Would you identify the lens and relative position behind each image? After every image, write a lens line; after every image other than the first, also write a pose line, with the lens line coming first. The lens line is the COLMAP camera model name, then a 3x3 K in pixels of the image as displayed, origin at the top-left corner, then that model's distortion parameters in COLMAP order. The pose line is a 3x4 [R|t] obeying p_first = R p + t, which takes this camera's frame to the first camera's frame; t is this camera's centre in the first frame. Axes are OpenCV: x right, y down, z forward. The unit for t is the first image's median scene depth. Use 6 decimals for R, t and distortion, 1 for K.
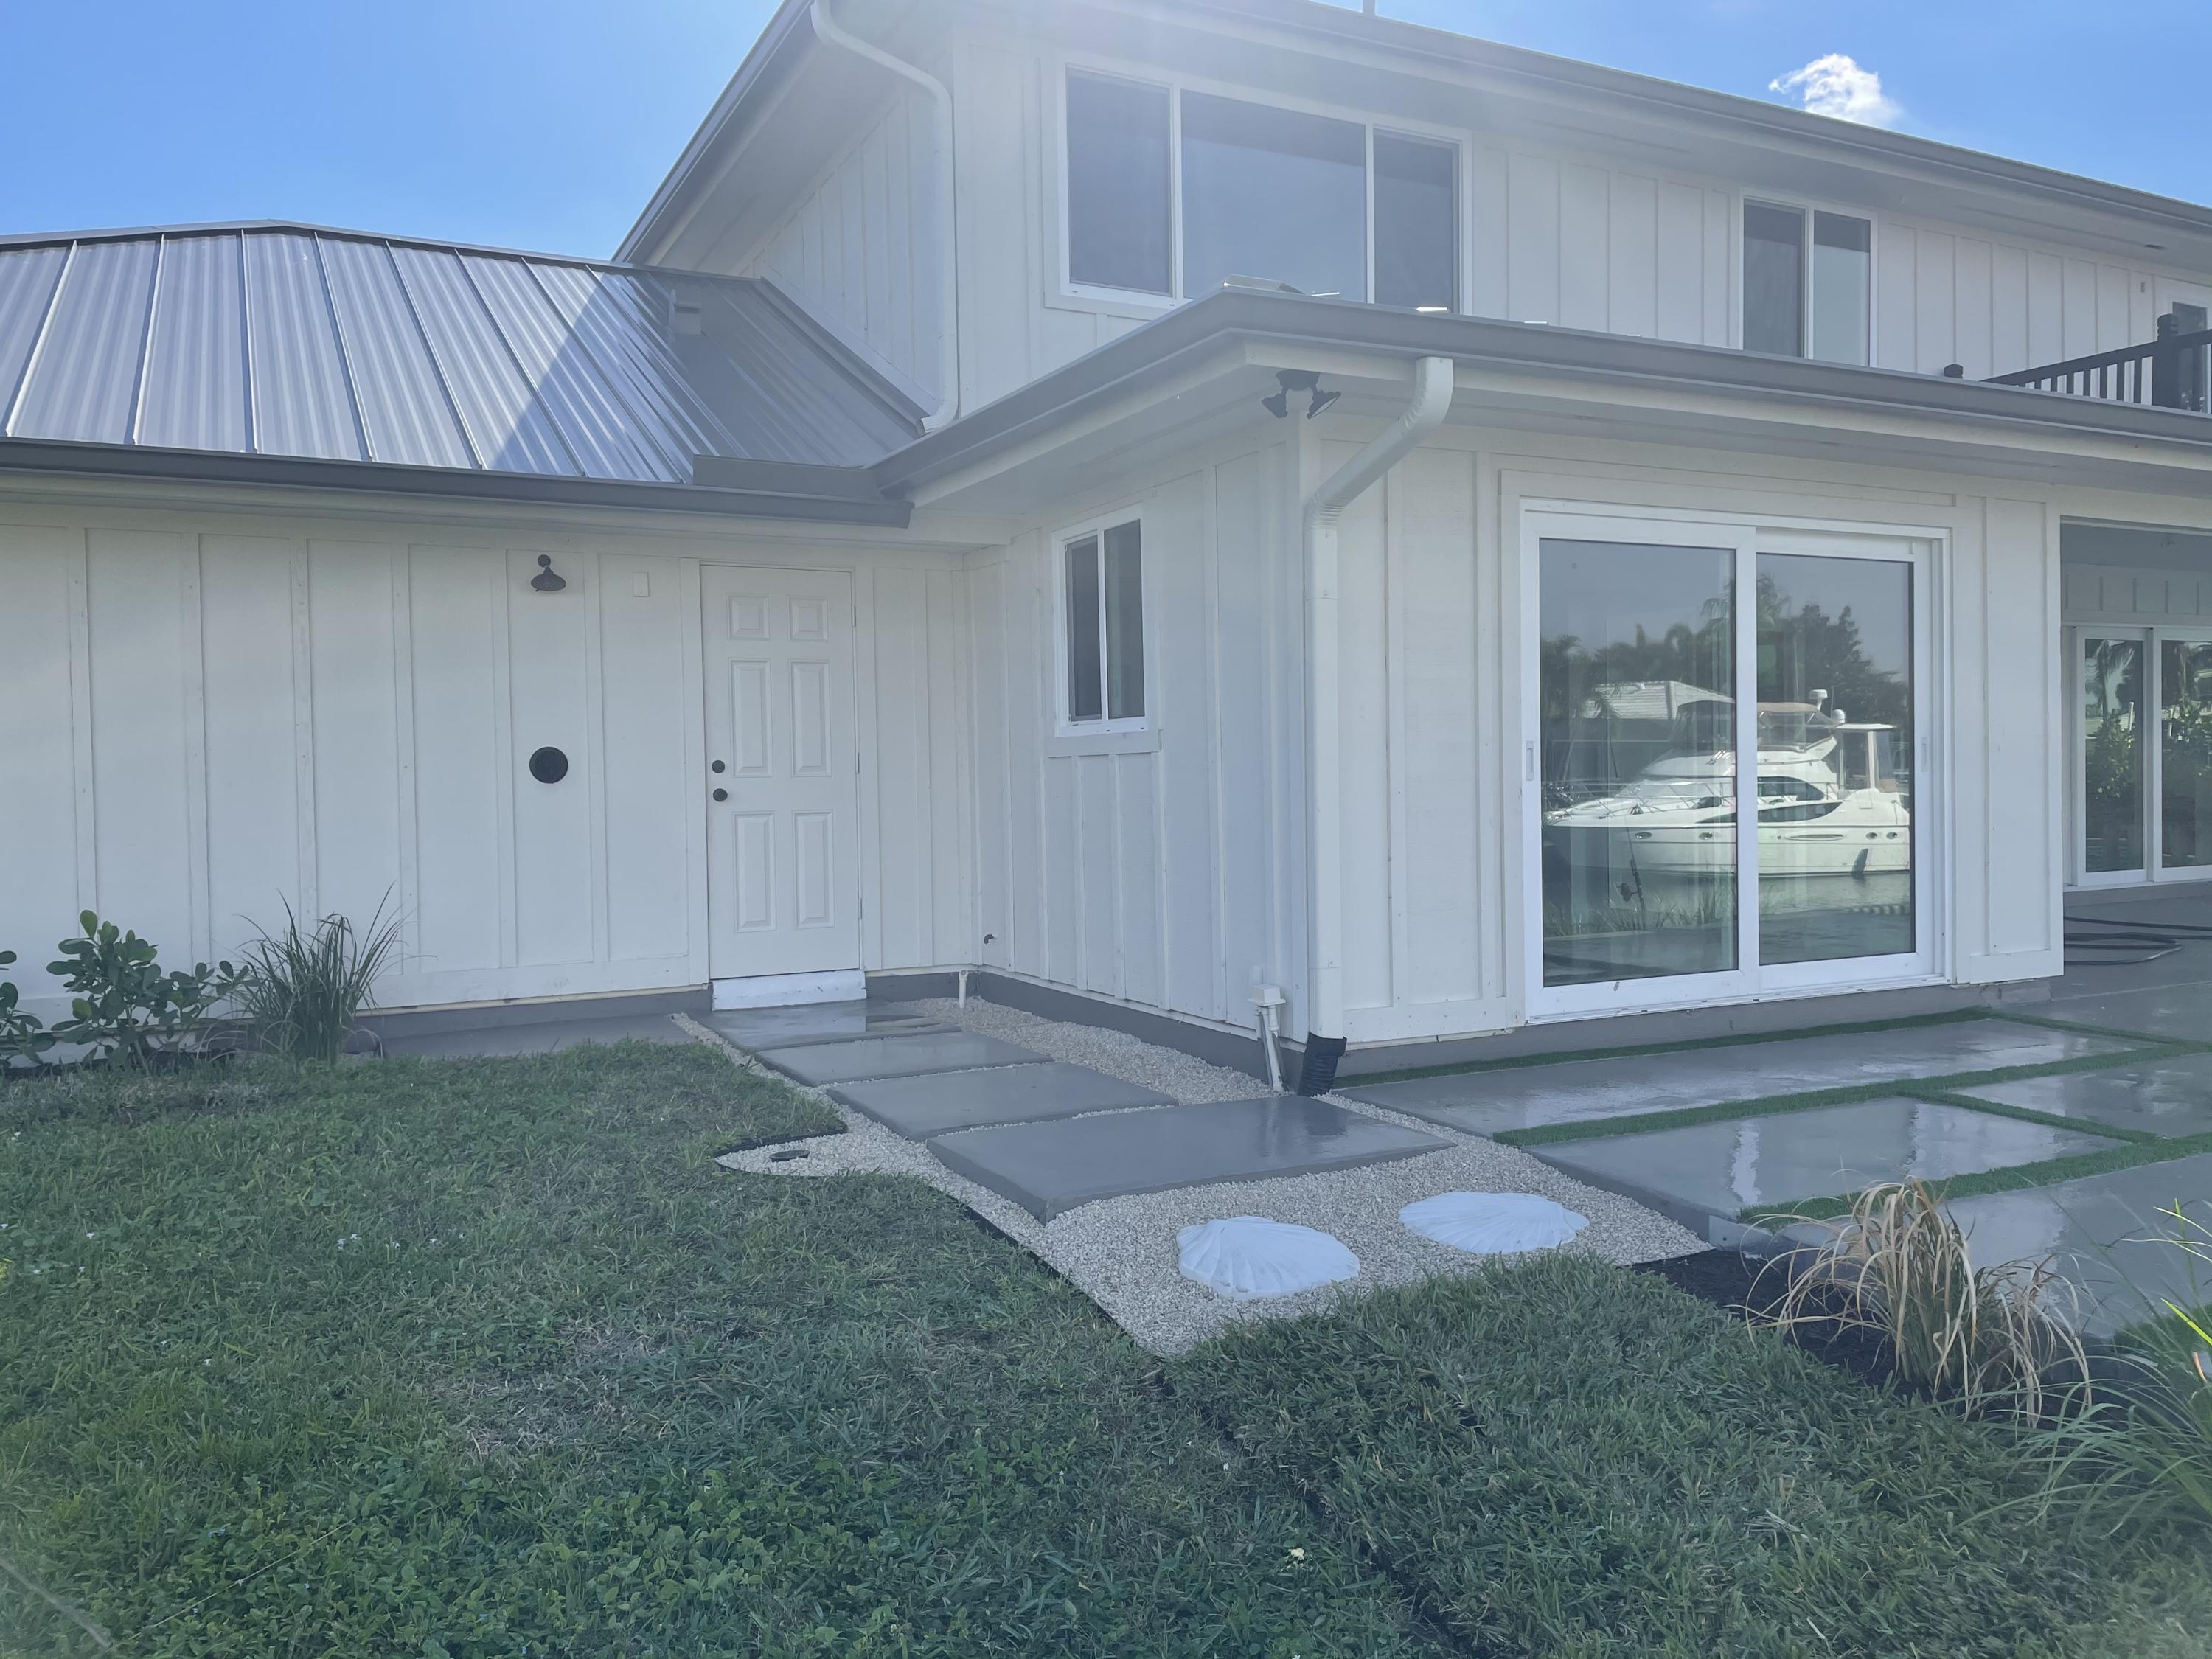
lens RADIAL K [[1645.5, 0, 1108.5], [0, 1645.5, 823.0], [0, 0, 1]] dist [0.031162, -0.031035]
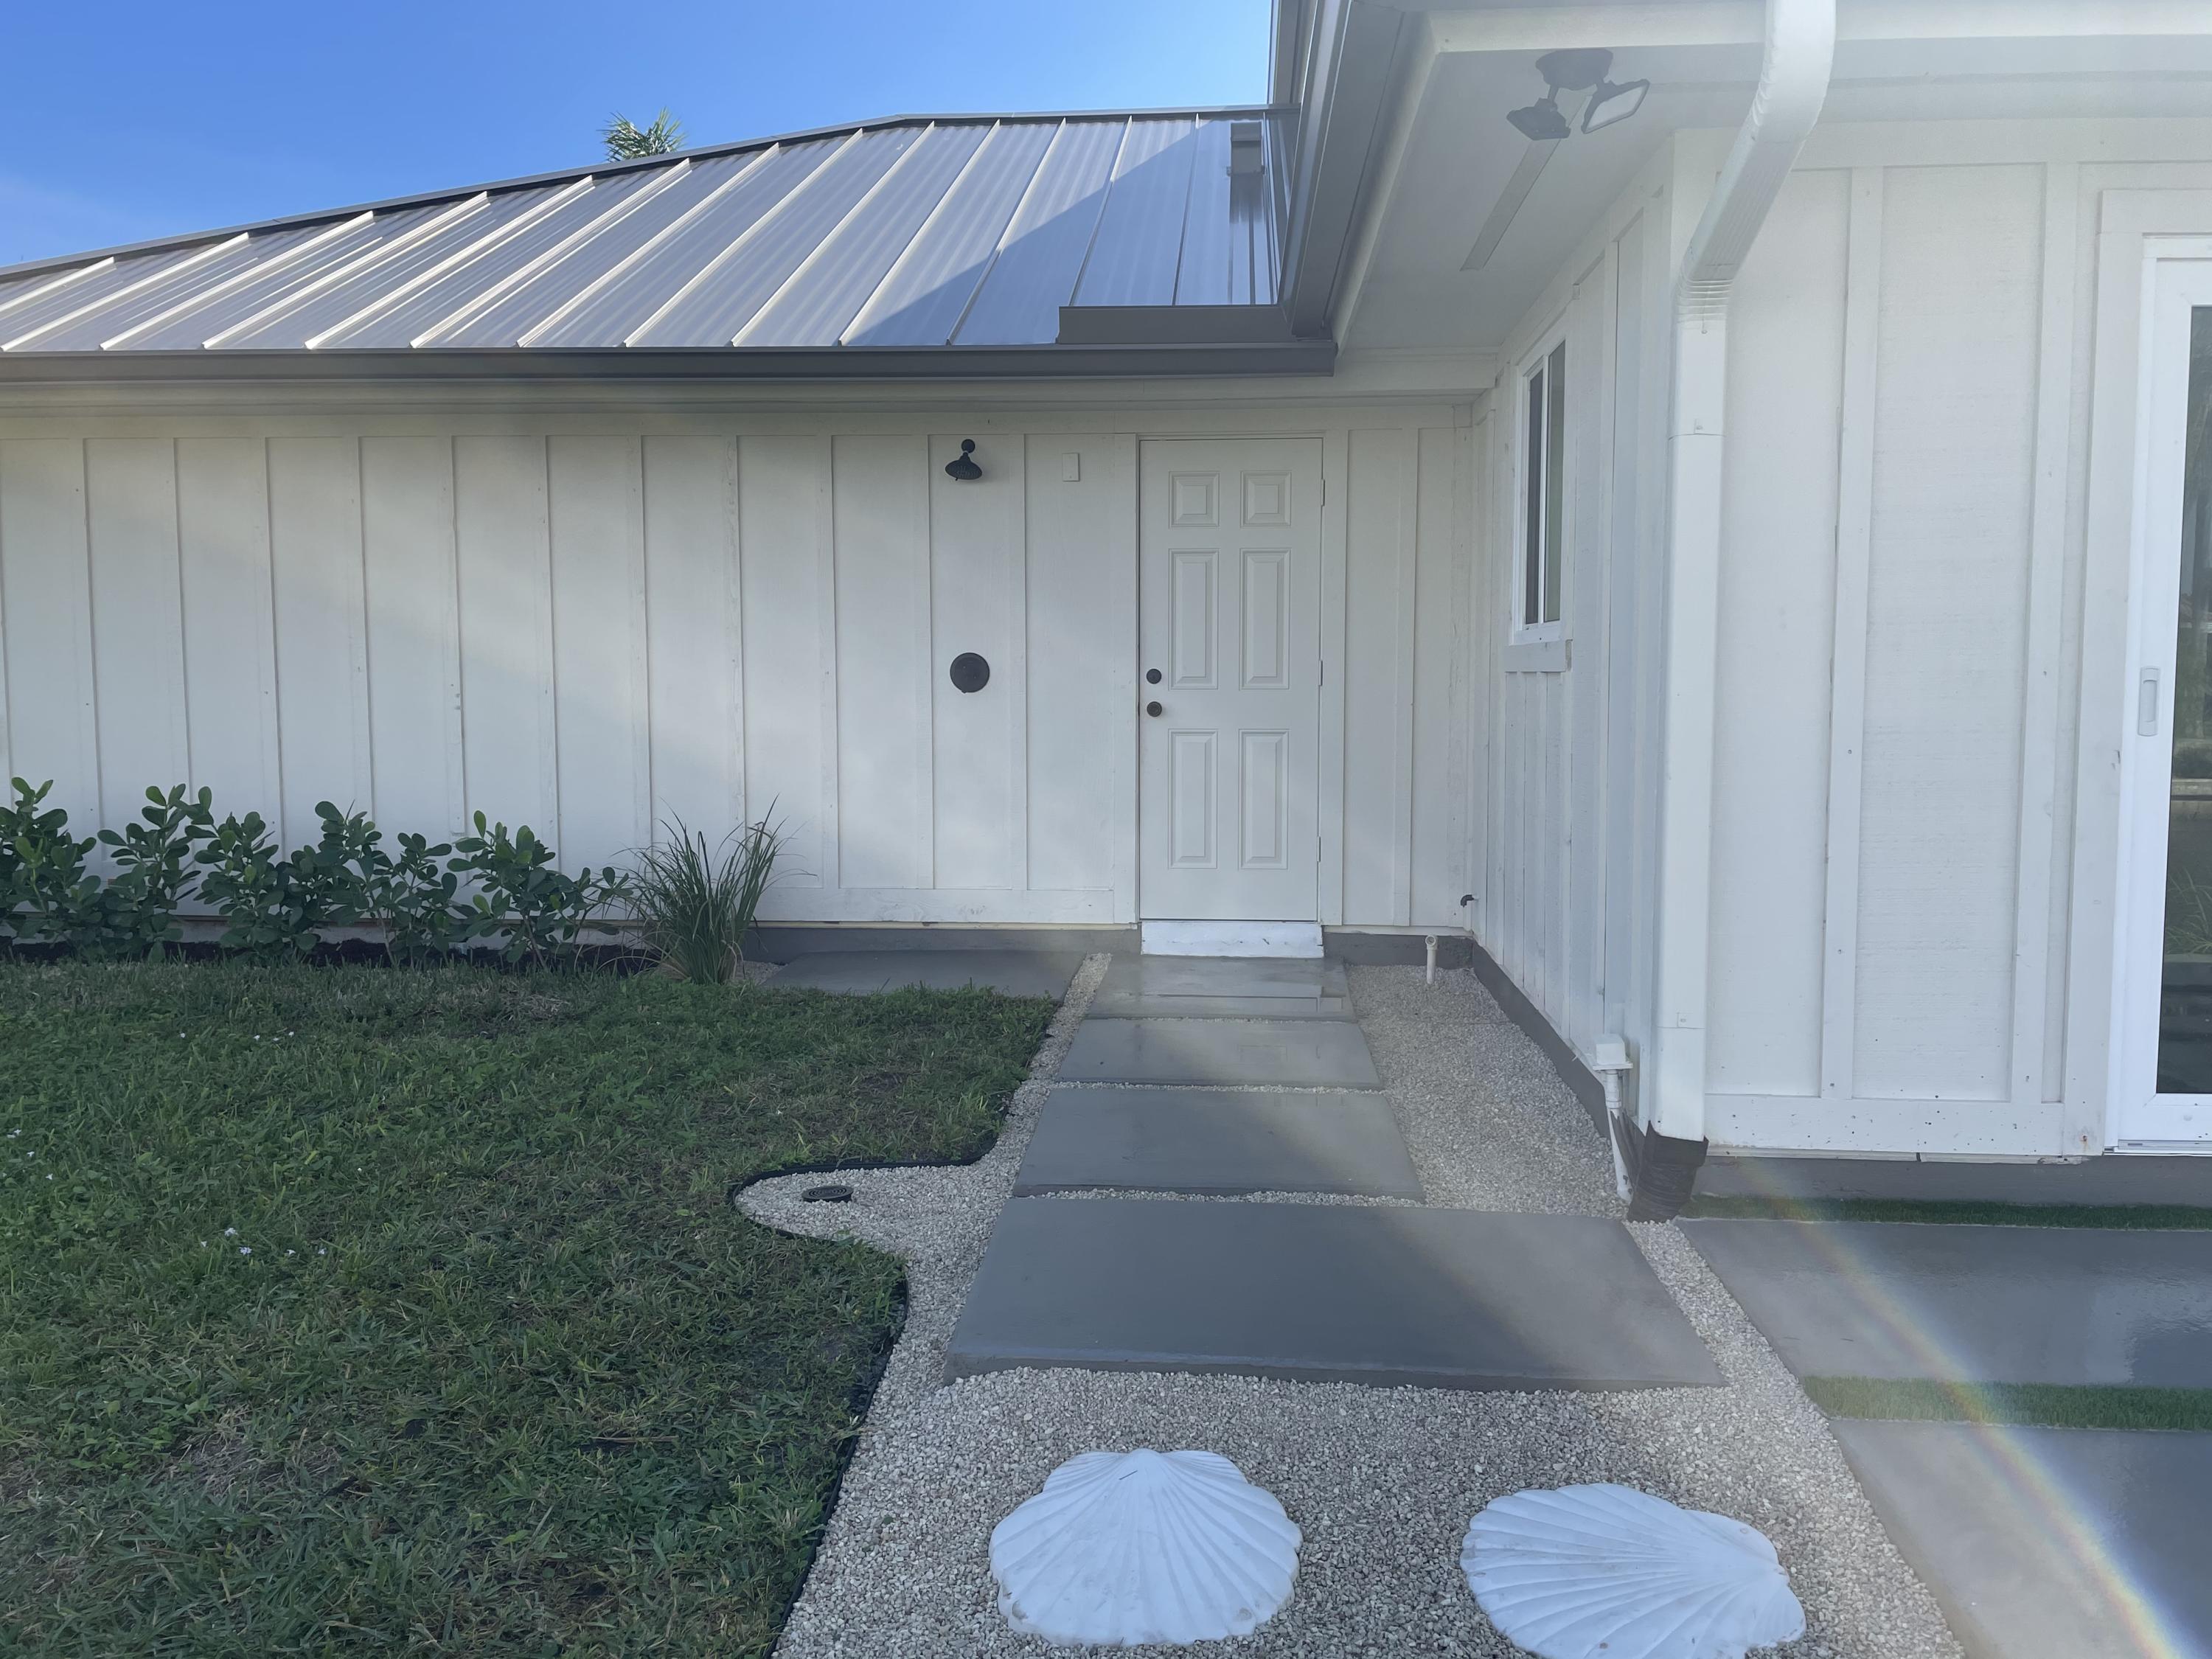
lens RADIAL K [[1645.5, 0, 1097.4], [0, 1645.5, 823.1], [0, 0, 1]] dist [0.031162, -0.031035]
pose [[0.854389, 0.064721, -0.515588, 0.232538], [-0.027863, 0.996492, 0.078916, -0.030438], [0.518887, -0.053059, 0.853195, 0.301673]]
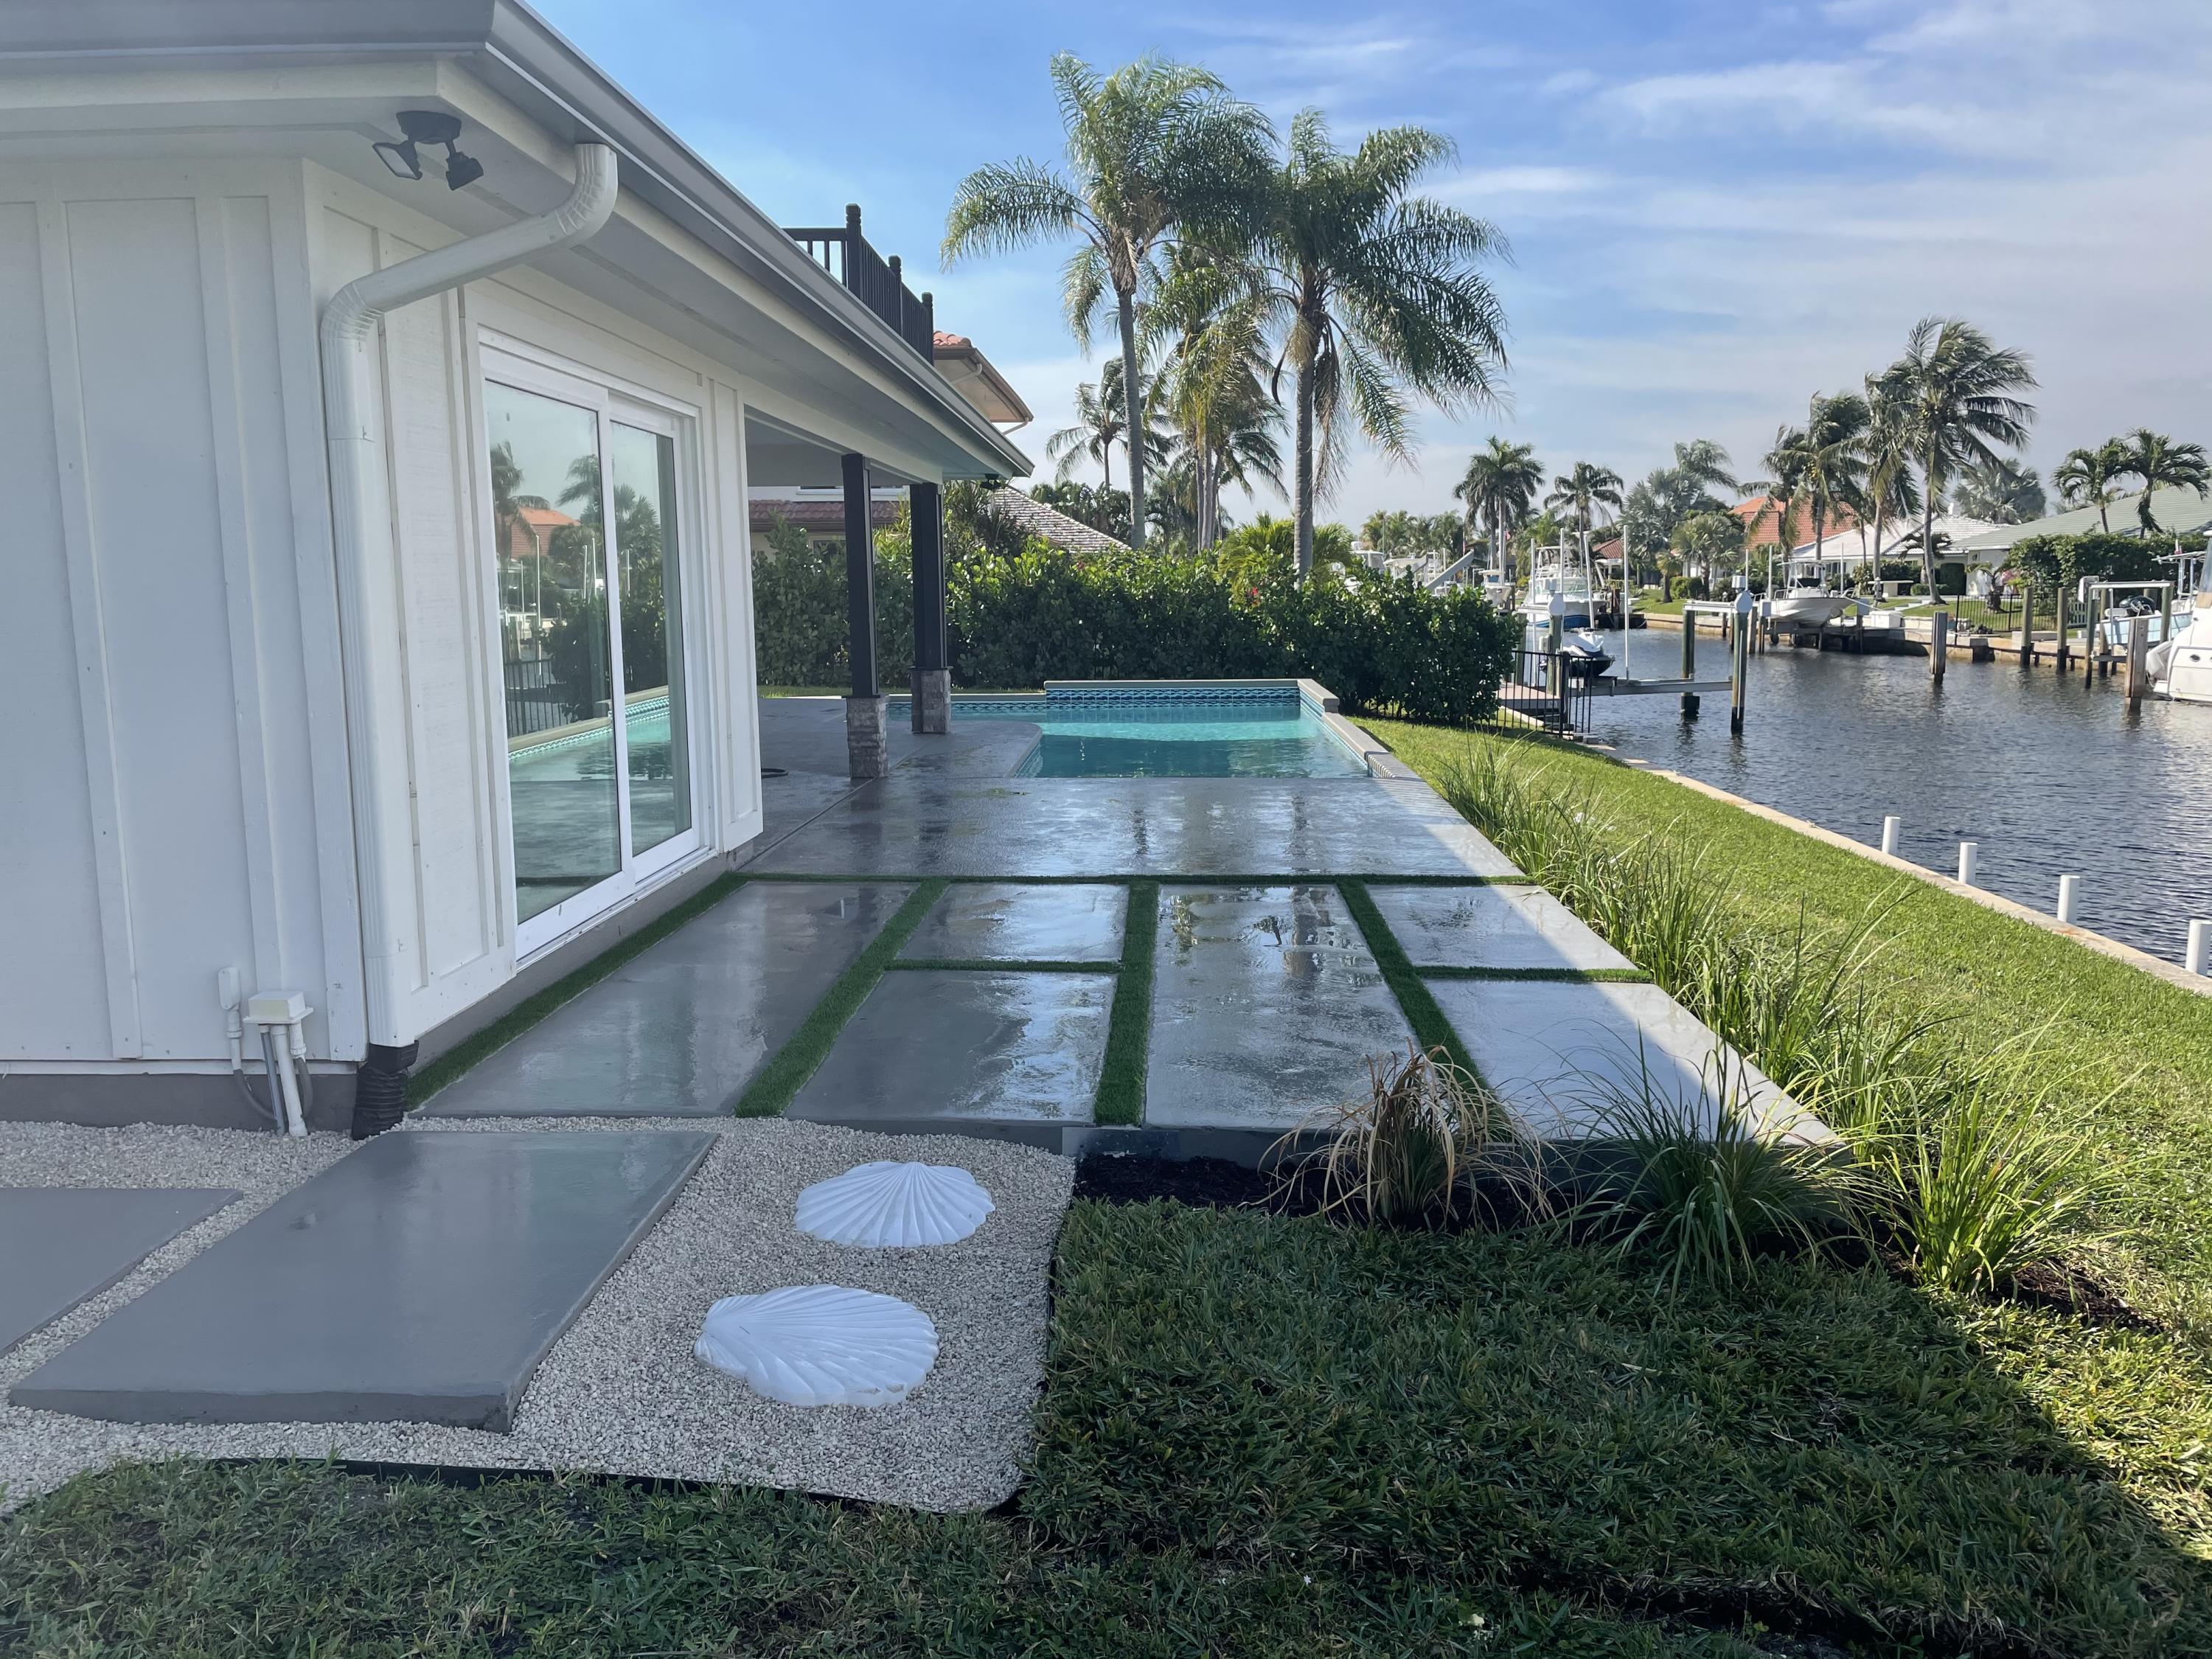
lens RADIAL K [[1645.5, 0, 1100.4], [0, 1645.5, 820.4], [0, 0, 1]] dist [0.031162, -0.031035]
pose [[0.480933, -0.116190, 0.869024, -0.305440], [0.028986, 0.992745, 0.116690, -0.041759], [-0.876278, -0.030930, 0.480812, 0.322932]]
